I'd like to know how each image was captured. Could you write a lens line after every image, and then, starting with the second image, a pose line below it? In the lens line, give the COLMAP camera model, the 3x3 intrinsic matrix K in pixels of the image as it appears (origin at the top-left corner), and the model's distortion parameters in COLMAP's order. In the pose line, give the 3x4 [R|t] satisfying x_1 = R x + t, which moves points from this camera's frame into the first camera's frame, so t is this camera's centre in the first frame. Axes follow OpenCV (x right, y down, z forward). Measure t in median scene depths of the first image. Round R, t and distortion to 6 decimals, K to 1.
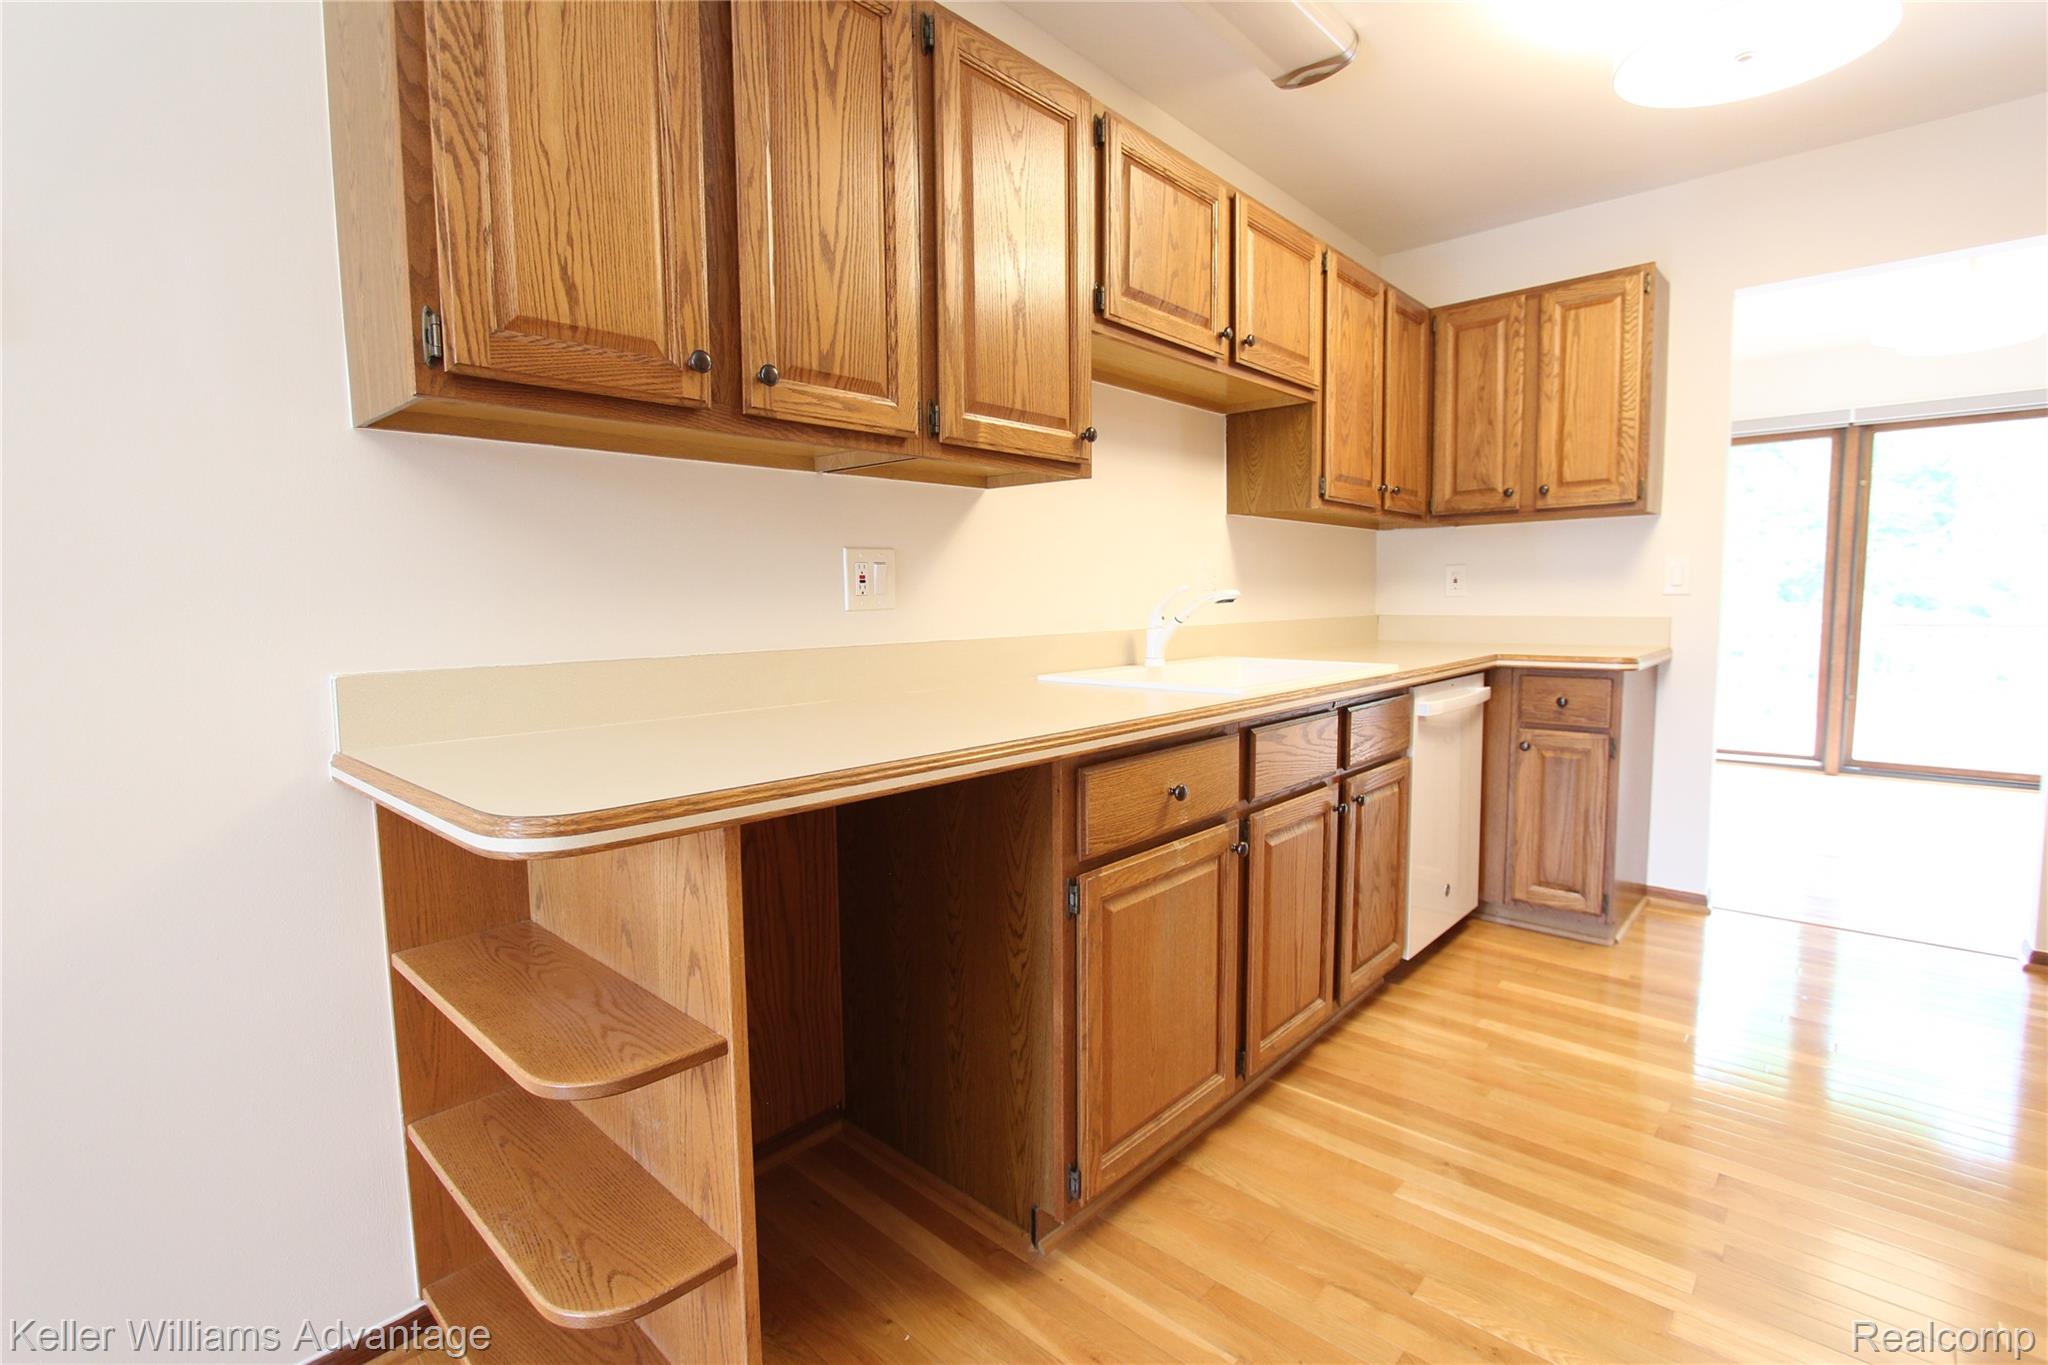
lens RADIAL K [[942.5, 0, 1030.0], [0, 942.5, 683.5], [0, 0, 1]] dist [-0.020744, 0.005051]
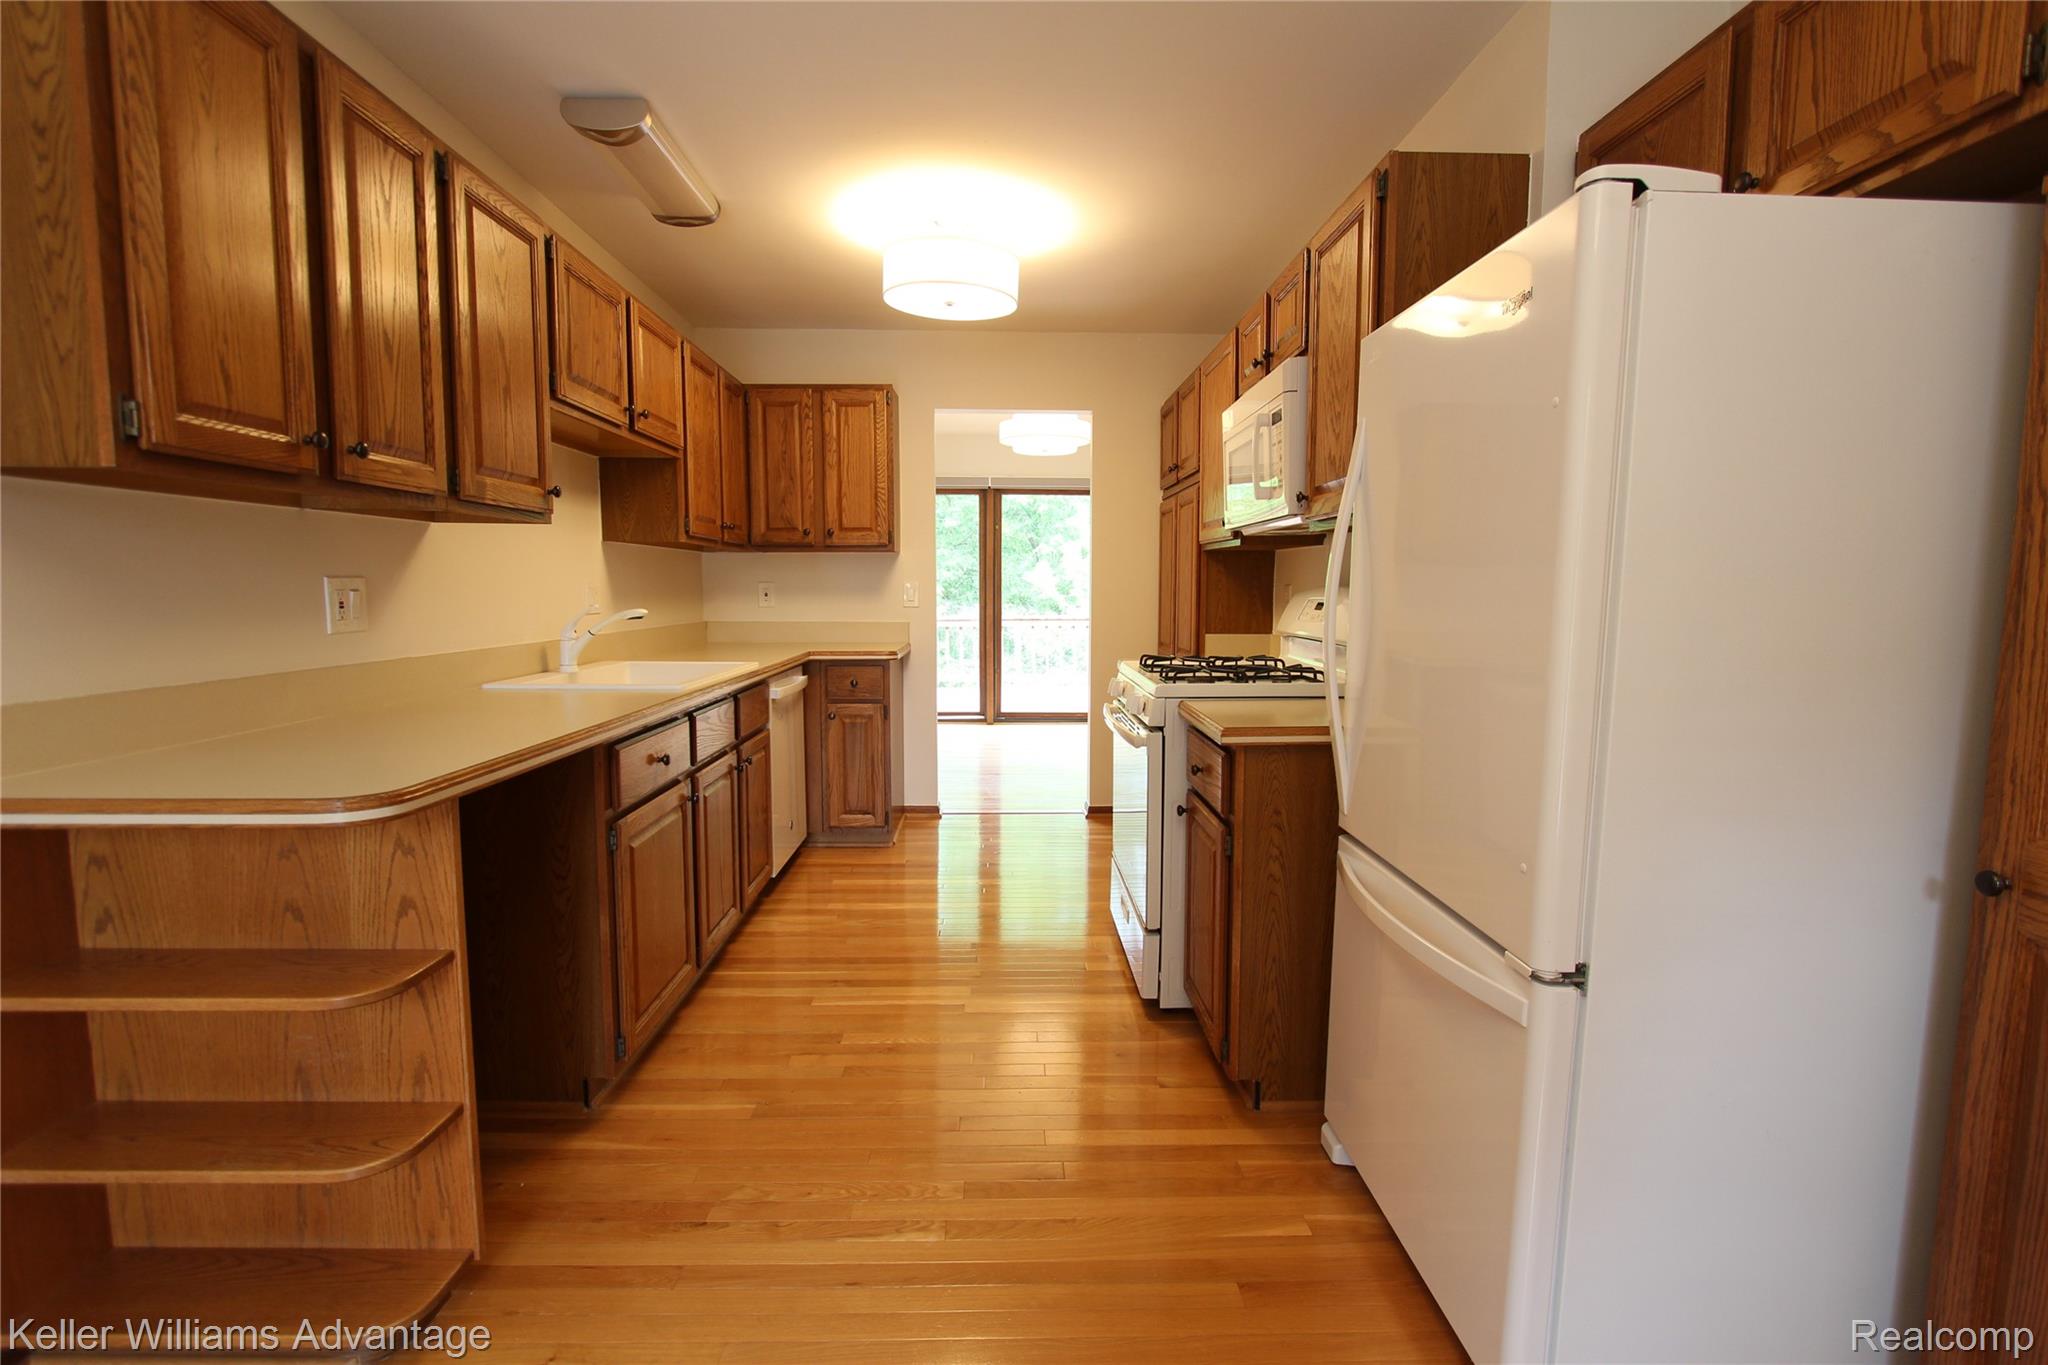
lens RADIAL K [[942.5, 0, 1030.0], [0, 942.5, 683.5], [0, 0, 1]] dist [-0.020744, 0.005051]
pose [[0.718009, -0.054668, 0.693884, -0.246470], [0.050194, 0.998382, 0.026719, -0.005226], [-0.694222, 0.015644, 0.719591, -0.232864]]
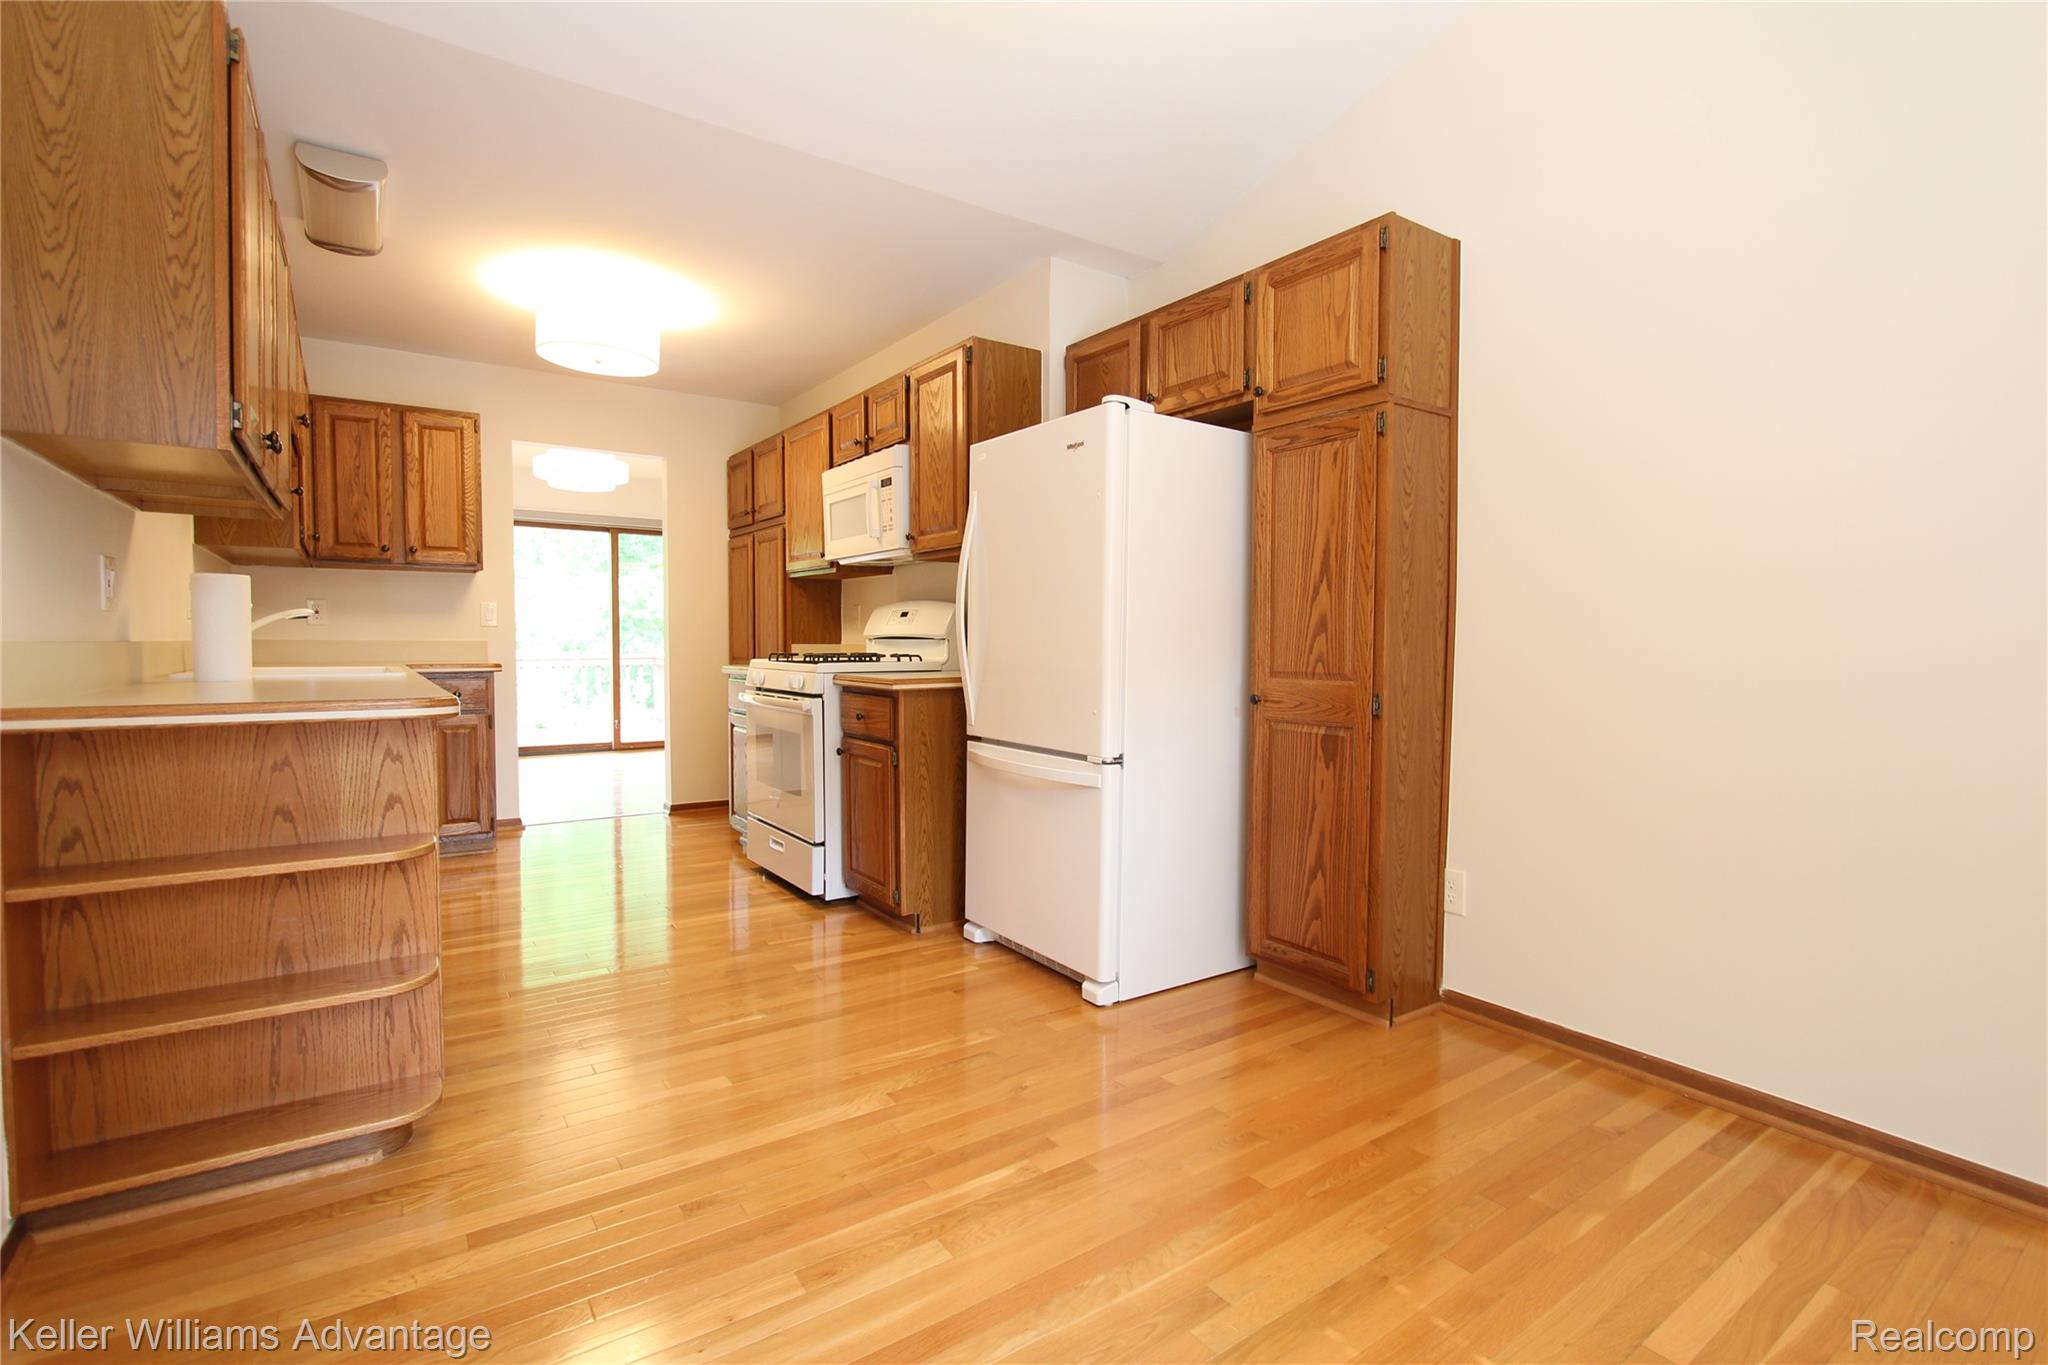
lens RADIAL K [[942.5, 0, 1030.0], [0, 942.5, 683.5], [0, 0, 1]] dist [-0.020744, 0.005051]
pose [[0.214500, -0.029582, 0.976276, -0.706272], [0.082621, 0.996508, 0.012042, 0.060582], [-0.973223, 0.078078, 0.216195, -0.217166]]
